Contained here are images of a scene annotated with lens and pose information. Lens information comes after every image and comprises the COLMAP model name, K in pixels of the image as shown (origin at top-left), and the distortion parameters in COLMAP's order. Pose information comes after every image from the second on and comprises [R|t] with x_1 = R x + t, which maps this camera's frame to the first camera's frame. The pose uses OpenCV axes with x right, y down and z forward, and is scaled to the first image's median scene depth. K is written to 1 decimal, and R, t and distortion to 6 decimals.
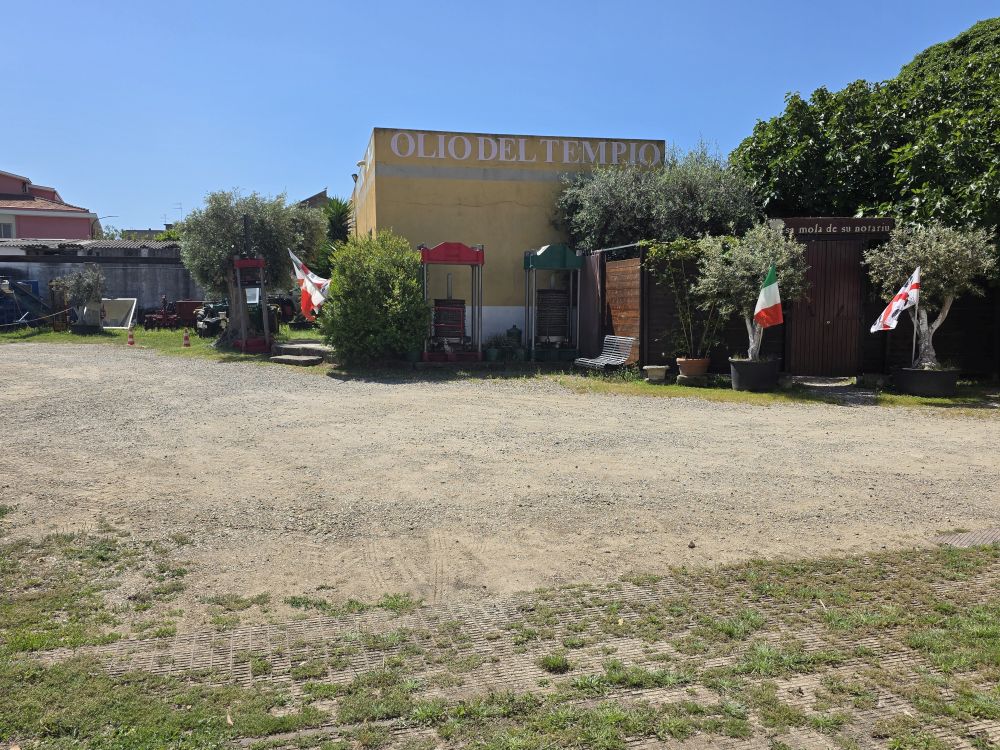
lens RADIAL K [[799.2, 0, 505.3], [0, 799.2, 379.3], [0, 0, 1]] dist [0.013029, 0.000903]
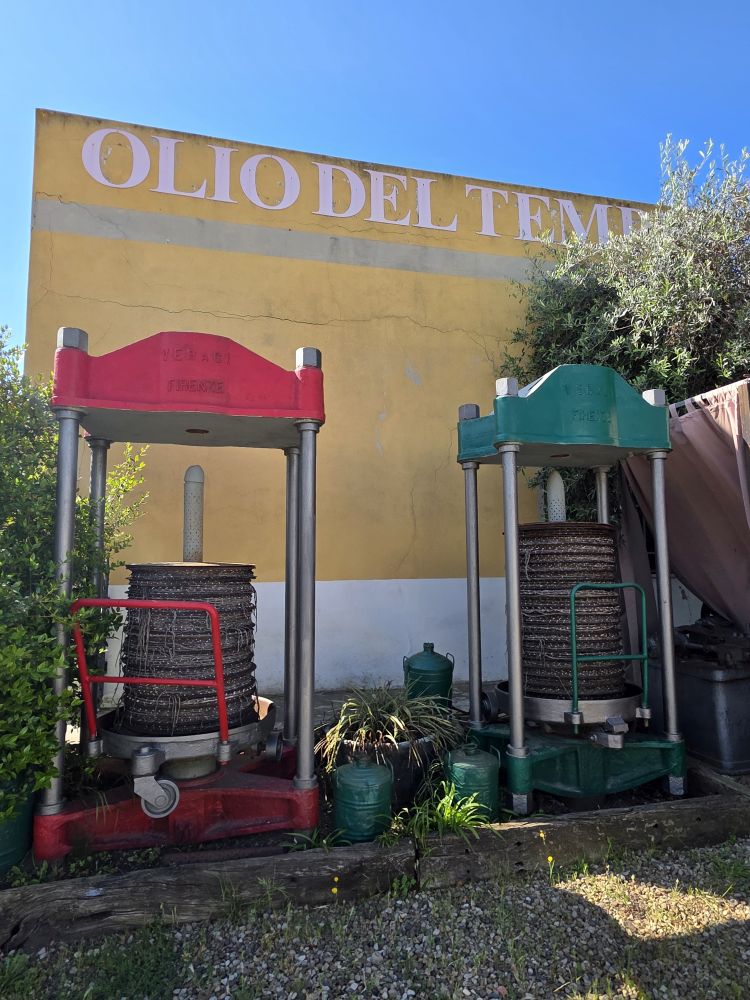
lens RADIAL K [[584.7, 0, 372.6], [0, 584.7, 503.3], [0, 0, 1]] dist [0.049830, 0.002189]
pose [[0.999827, -0.015036, 0.010980, -0.012107], [0.016916, 0.980005, -0.198254, -0.075120], [-0.007780, 0.198406, 0.980089, 0.753335]]
